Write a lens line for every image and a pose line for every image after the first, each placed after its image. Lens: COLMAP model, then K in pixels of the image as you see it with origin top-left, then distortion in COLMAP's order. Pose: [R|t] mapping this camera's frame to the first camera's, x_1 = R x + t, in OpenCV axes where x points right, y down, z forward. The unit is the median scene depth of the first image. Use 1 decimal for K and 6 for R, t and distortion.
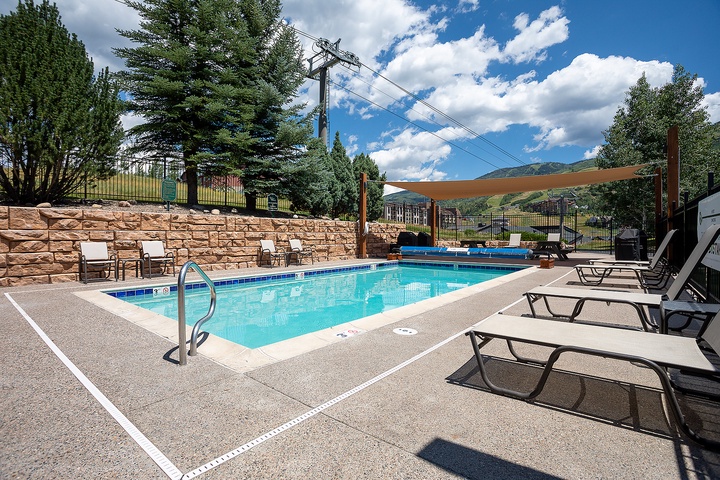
lens RADIAL K [[350.5, 0, 351.0], [0, 350.5, 237.7], [0, 0, 1]] dist [-0.077919, 0.038145]
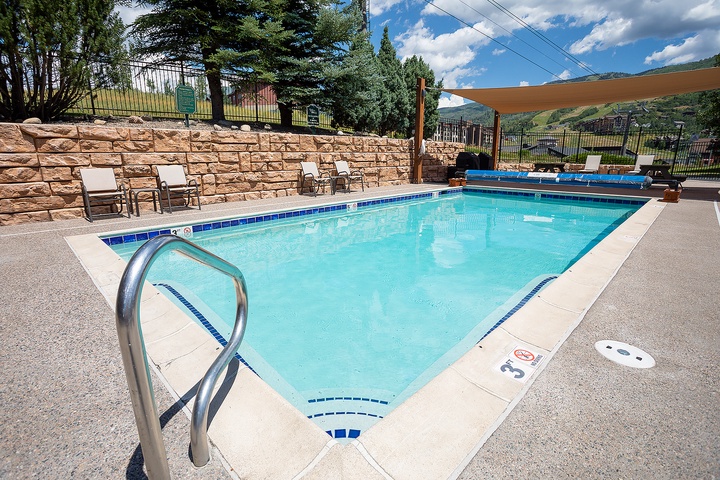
lens RADIAL K [[350.5, 0, 351.0], [0, 350.5, 237.7], [0, 0, 1]] dist [-0.077919, 0.038145]
pose [[0.995603, 0.016862, -0.092147, -0.062549], [0.003911, 0.975328, 0.220725, -0.000735], [0.093595, -0.220115, 0.970973, 0.171077]]
